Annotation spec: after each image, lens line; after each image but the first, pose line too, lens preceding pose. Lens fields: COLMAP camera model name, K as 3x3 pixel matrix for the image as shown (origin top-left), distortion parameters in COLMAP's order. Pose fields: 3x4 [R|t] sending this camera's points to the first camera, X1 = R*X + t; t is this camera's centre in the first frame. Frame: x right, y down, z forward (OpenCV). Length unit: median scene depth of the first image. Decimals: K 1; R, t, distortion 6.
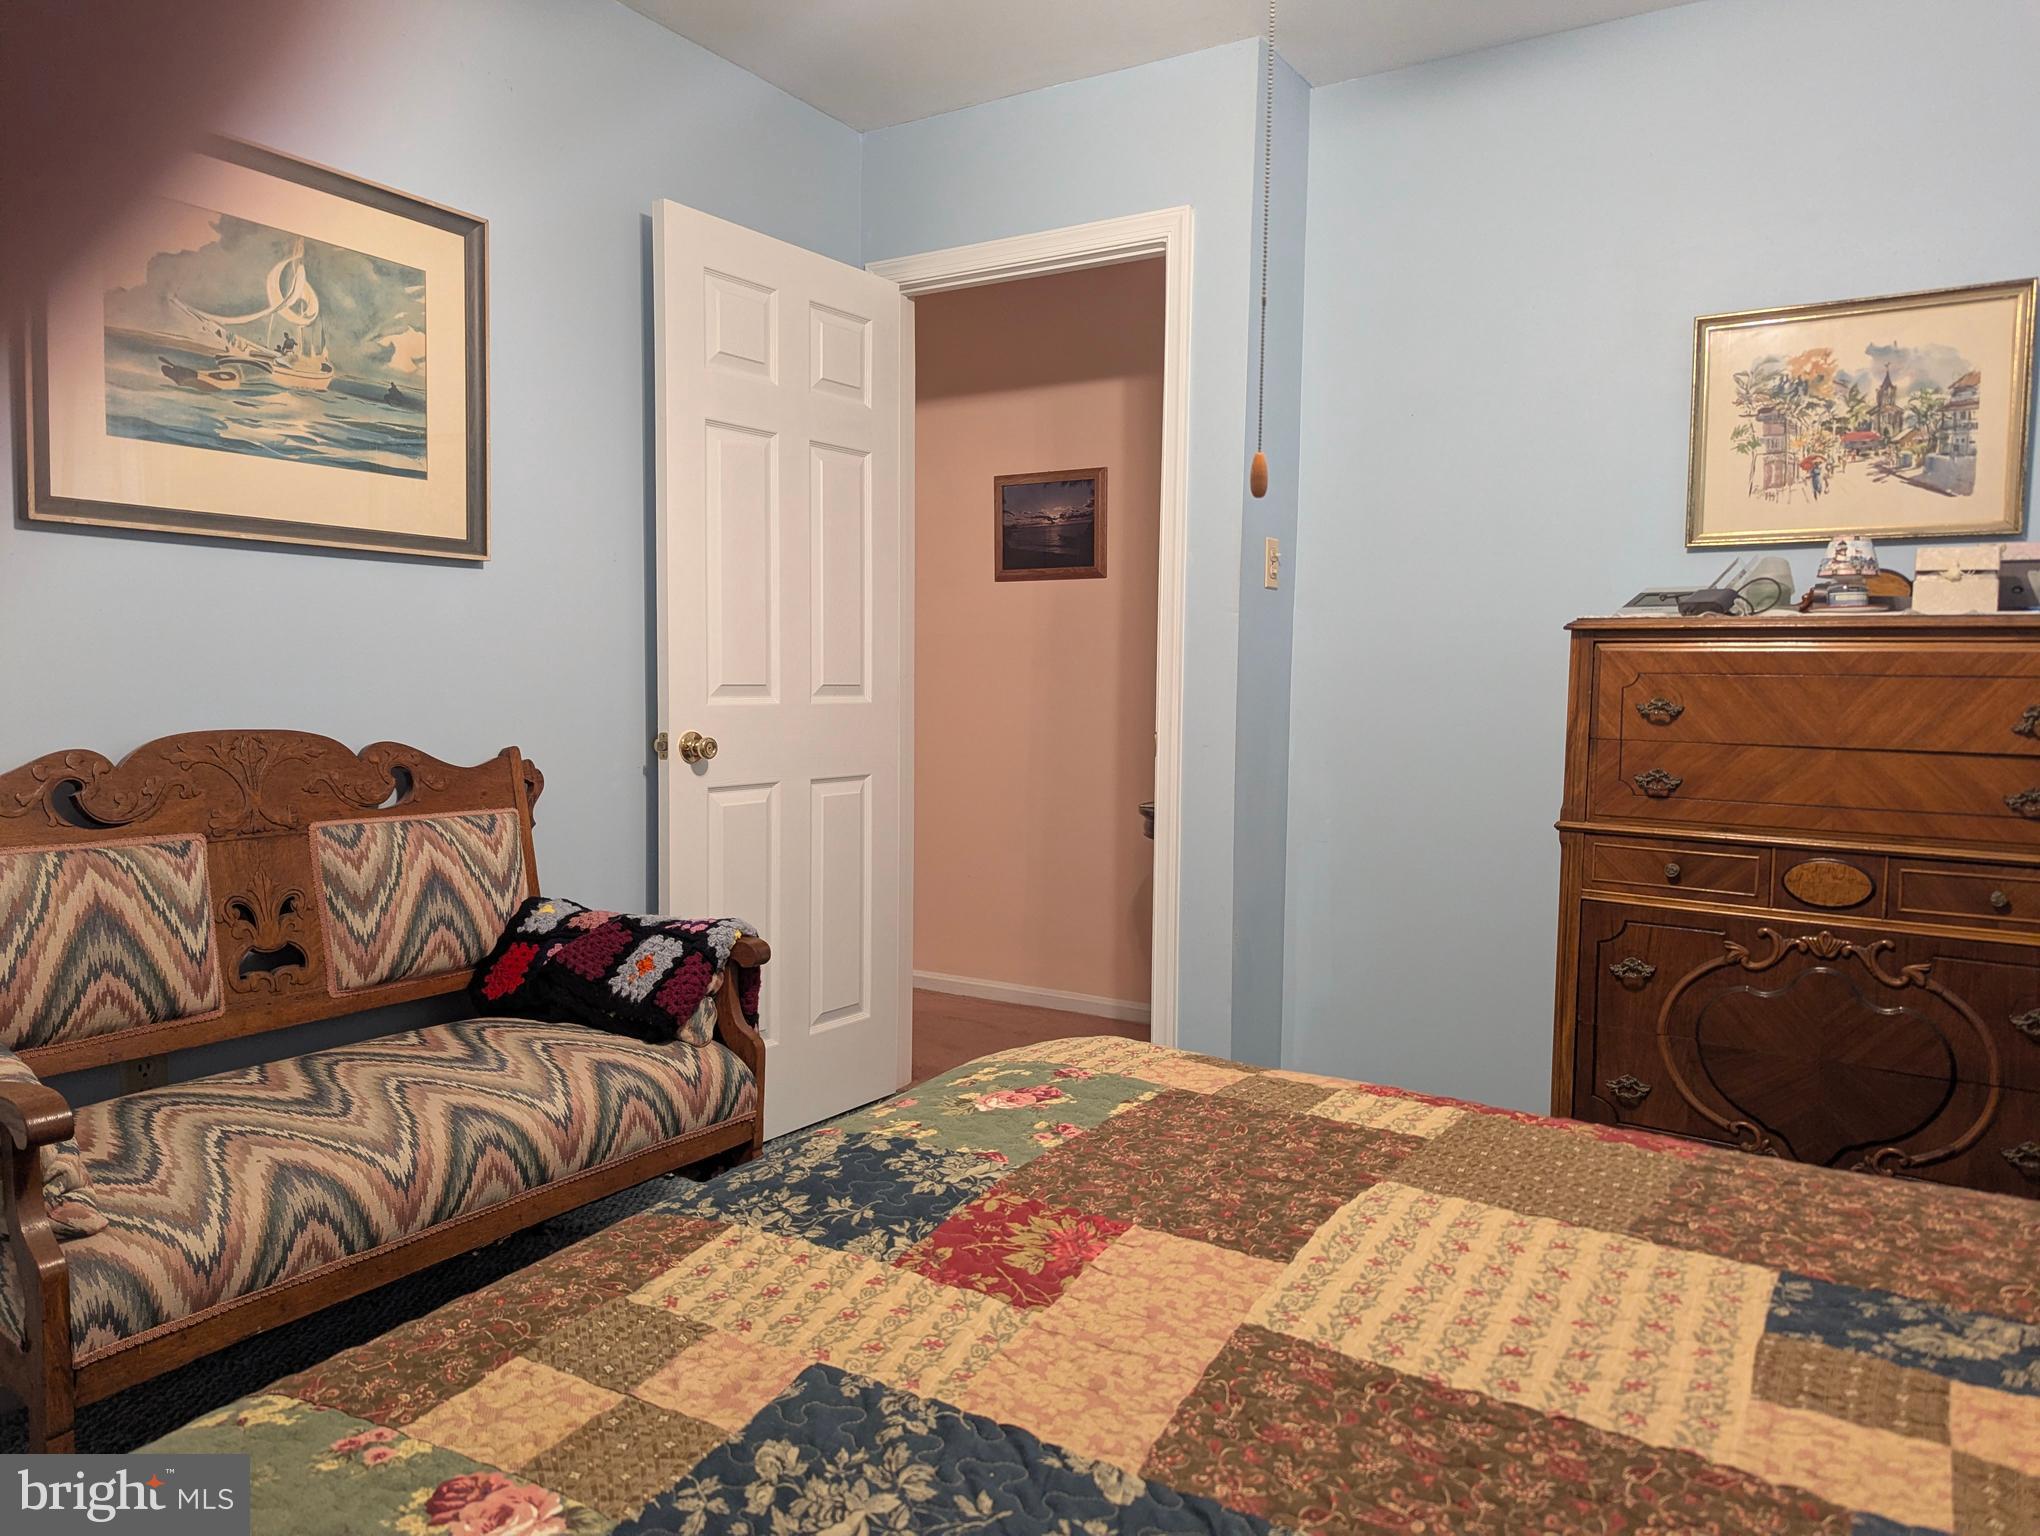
lens RADIAL K [[1443.5, 0, 1002.2], [0, 1443.5, 764.2], [0, 0, 1]] dist [0.053564, -0.037993]
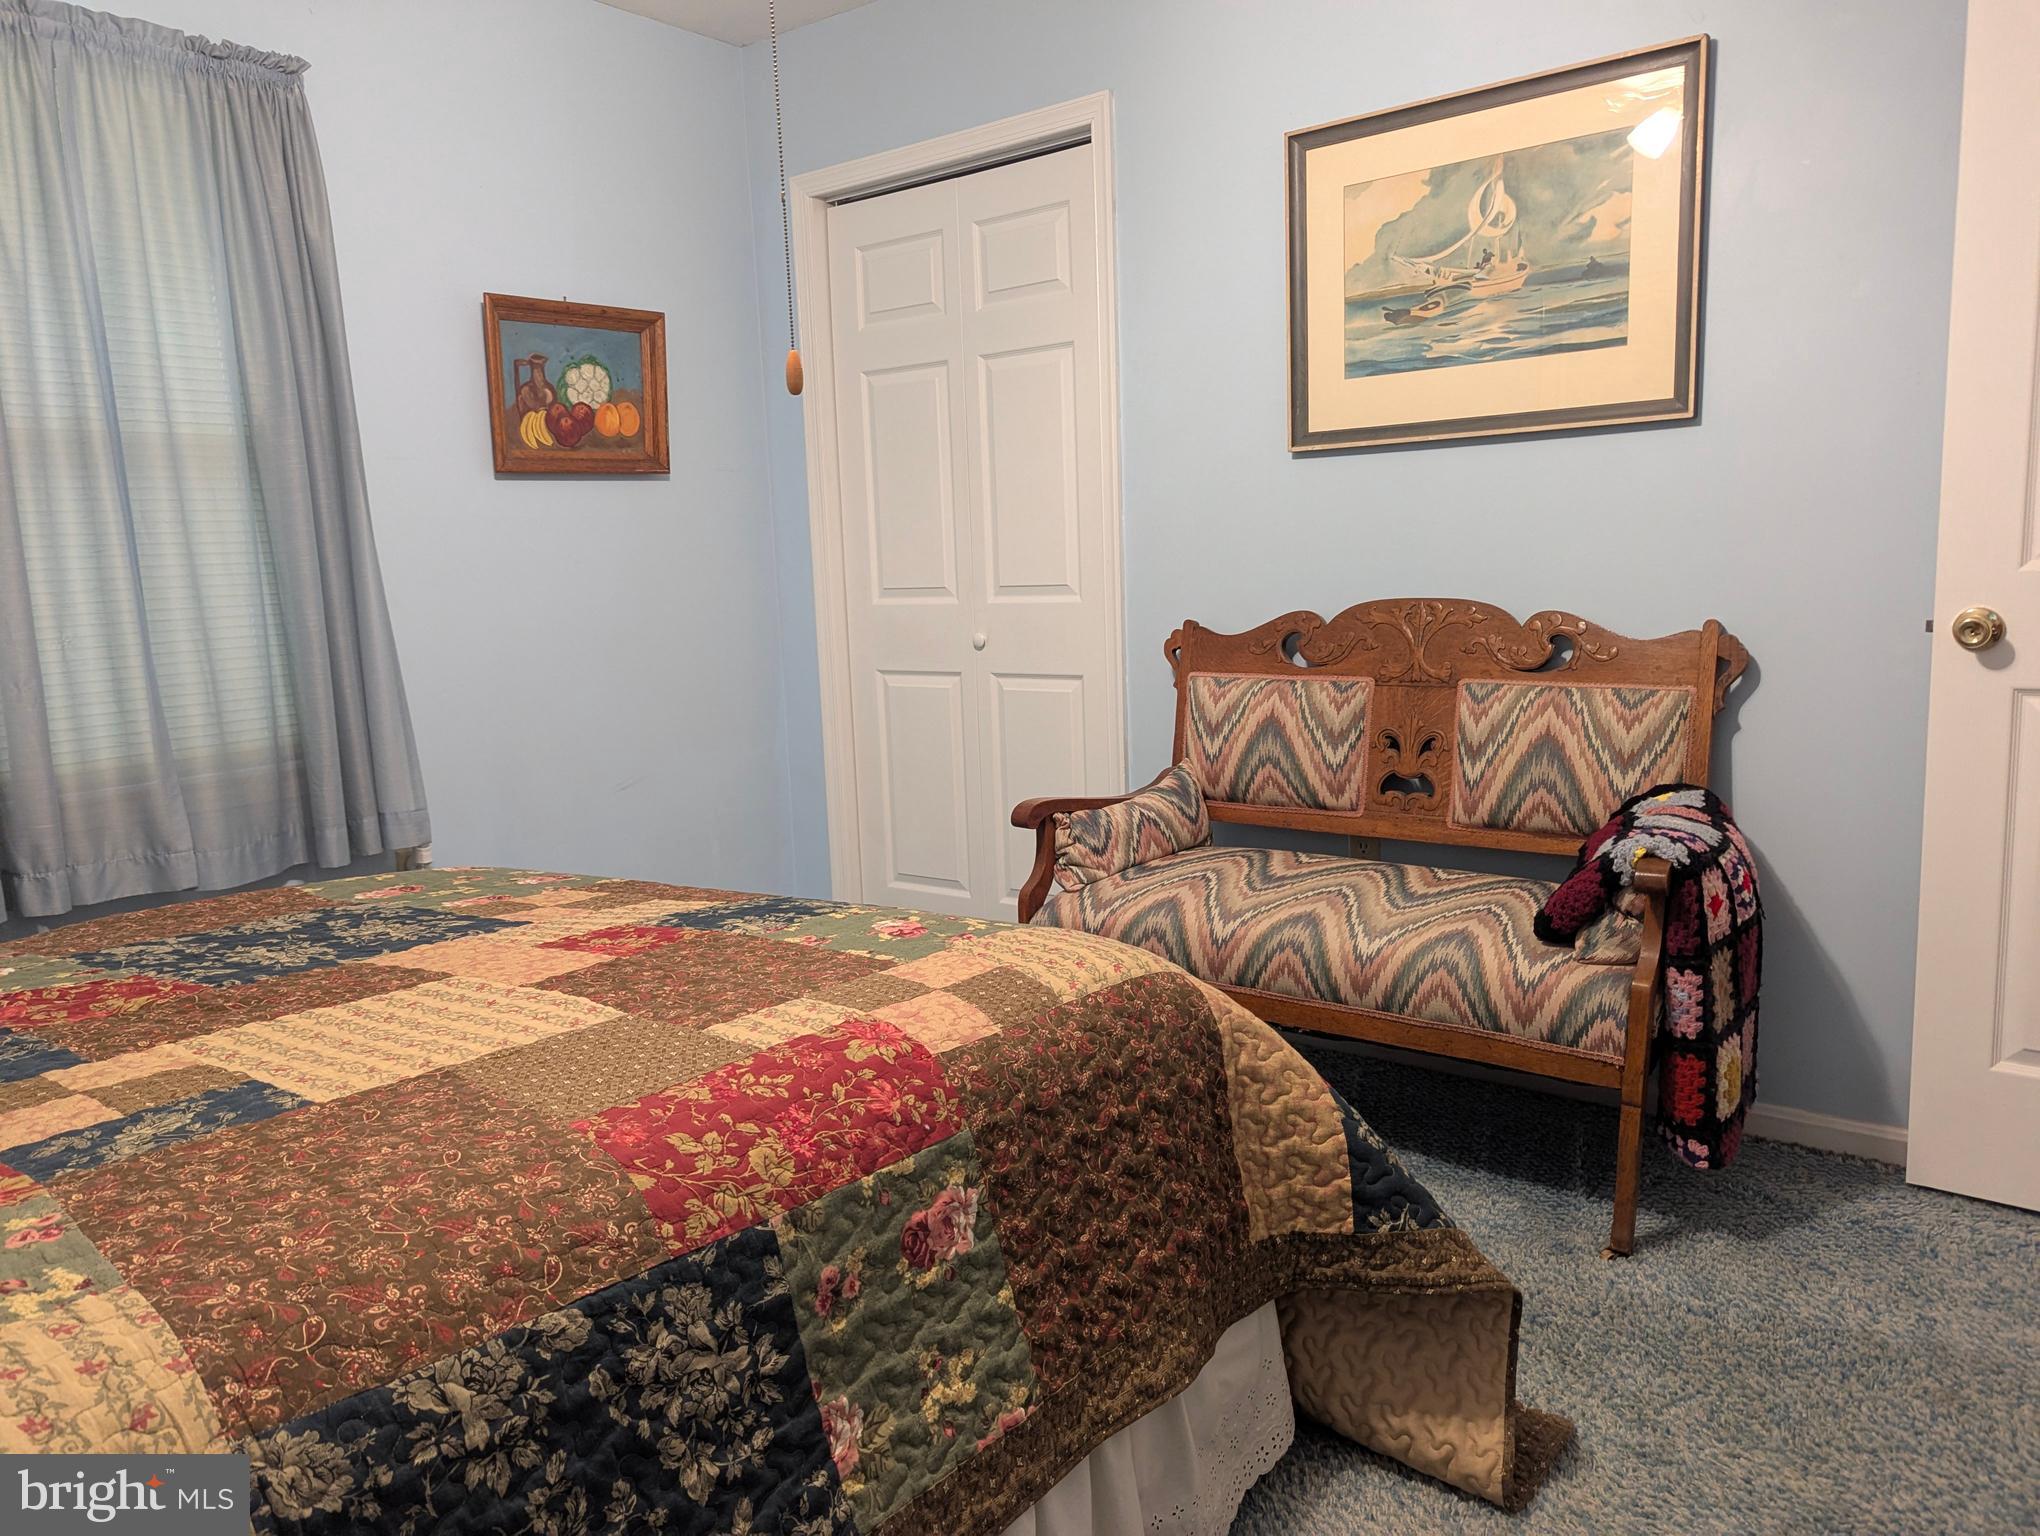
lens RADIAL K [[1443.5, 0, 1015.2], [0, 1443.5, 771.9], [0, 0, 1]] dist [0.053564, -0.037993]
pose [[-0.102927, 0.139050, -0.984922, 0.749326], [-0.025297, 0.989495, 0.142340, -0.044259], [0.994367, 0.039567, -0.098328, 0.785045]]
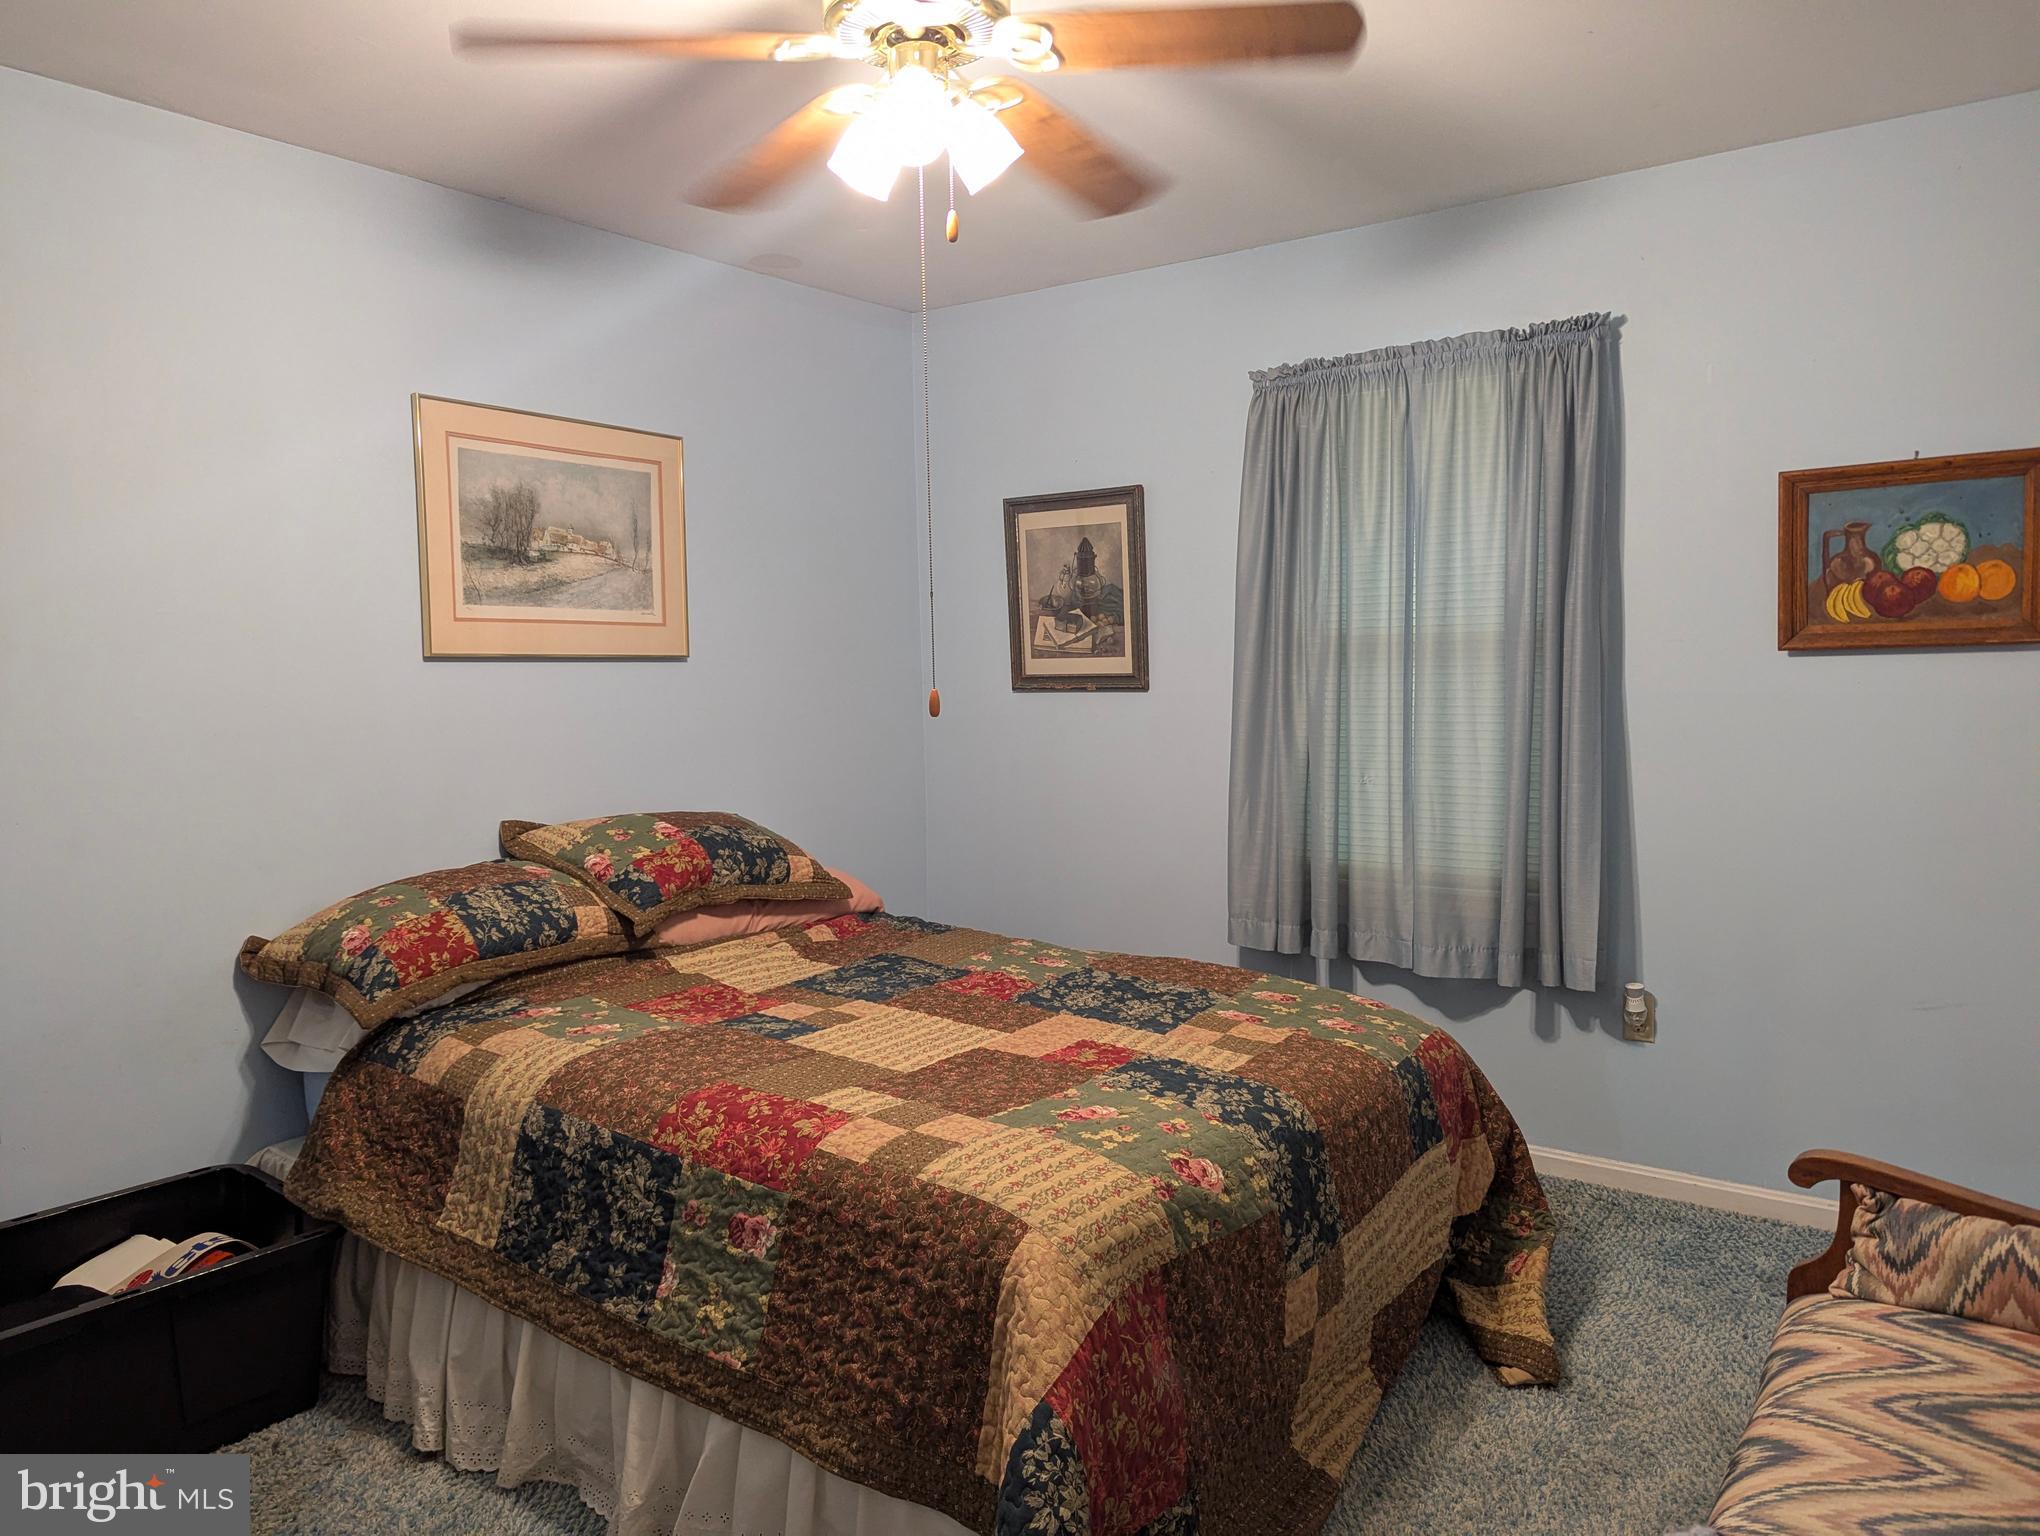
lens RADIAL K [[1443.5, 0, 1006.0], [0, 1443.5, 782.3], [0, 0, 1]] dist [0.053564, -0.037993]
pose [[-0.997905, -0.000613, 0.064688, -0.000253], [0.009726, 0.987168, 0.159386, -0.225127], [-0.063955, 0.159682, -0.985095, 1.576624]]
